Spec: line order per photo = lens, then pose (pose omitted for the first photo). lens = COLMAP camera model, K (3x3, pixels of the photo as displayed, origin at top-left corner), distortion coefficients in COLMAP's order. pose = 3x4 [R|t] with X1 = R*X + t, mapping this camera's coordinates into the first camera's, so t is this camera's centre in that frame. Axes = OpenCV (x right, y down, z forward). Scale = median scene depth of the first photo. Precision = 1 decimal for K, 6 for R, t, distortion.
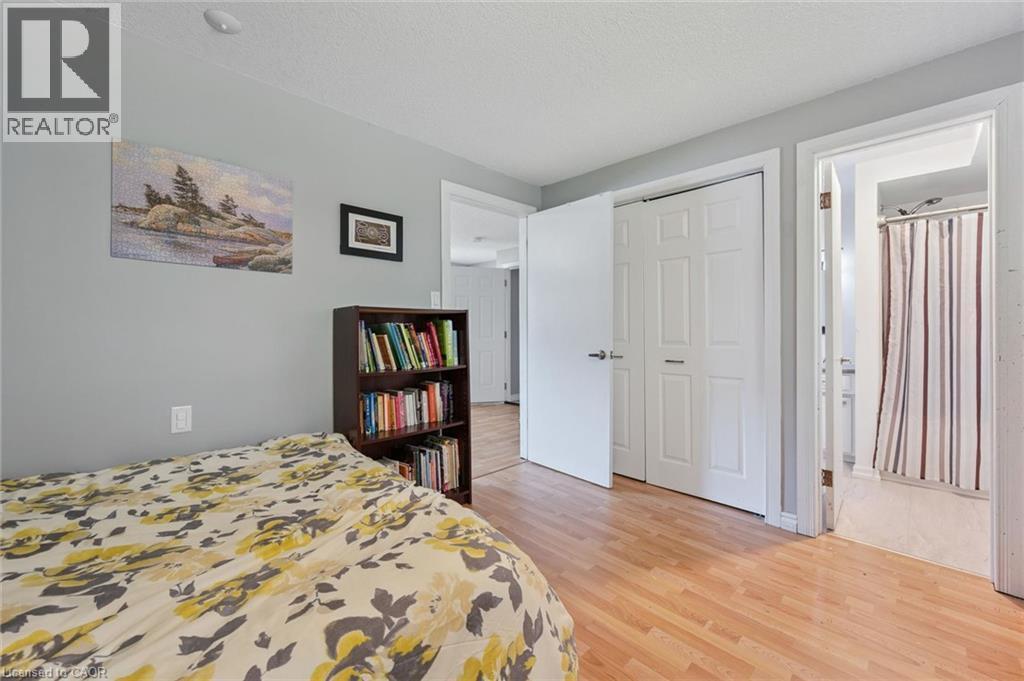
lens RADIAL K [[407.7, 0, 511.0], [0, 407.7, 333.9], [0, 0, 1]] dist [-0.000125, -0.000549]
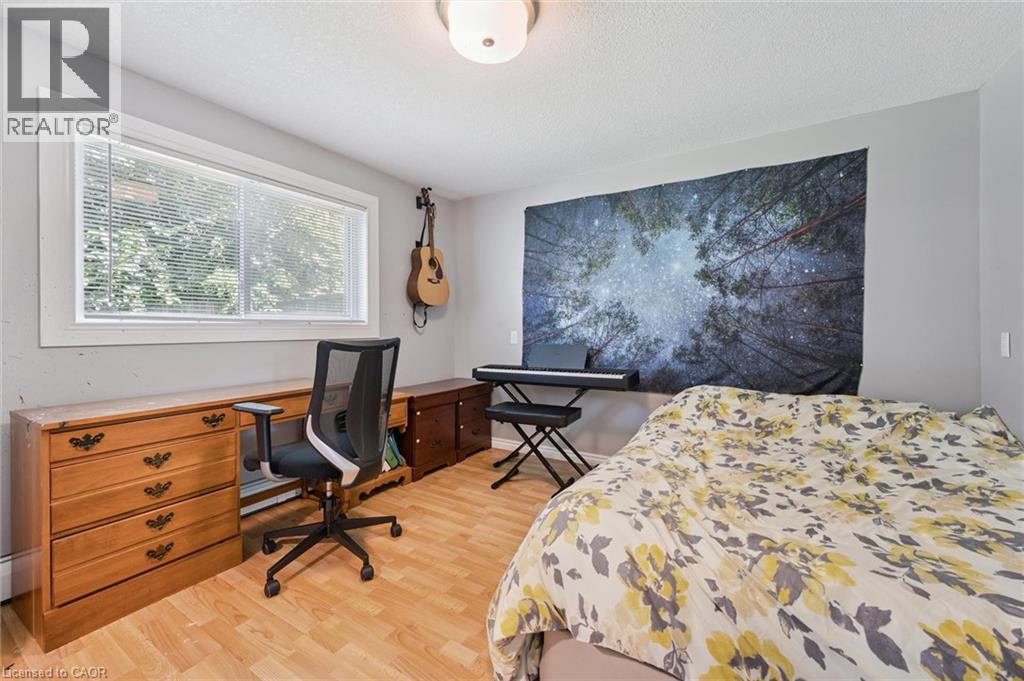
lens RADIAL K [[407.7, 0, 513.0], [0, 407.7, 334.1], [0, 0, 1]] dist [-0.000125, -0.000549]
pose [[-0.973723, 0.003325, -0.227713, 0.282974], [-0.000447, 0.999864, 0.016510, -0.013841], [0.227737, 0.016178, -0.973588, 1.685250]]
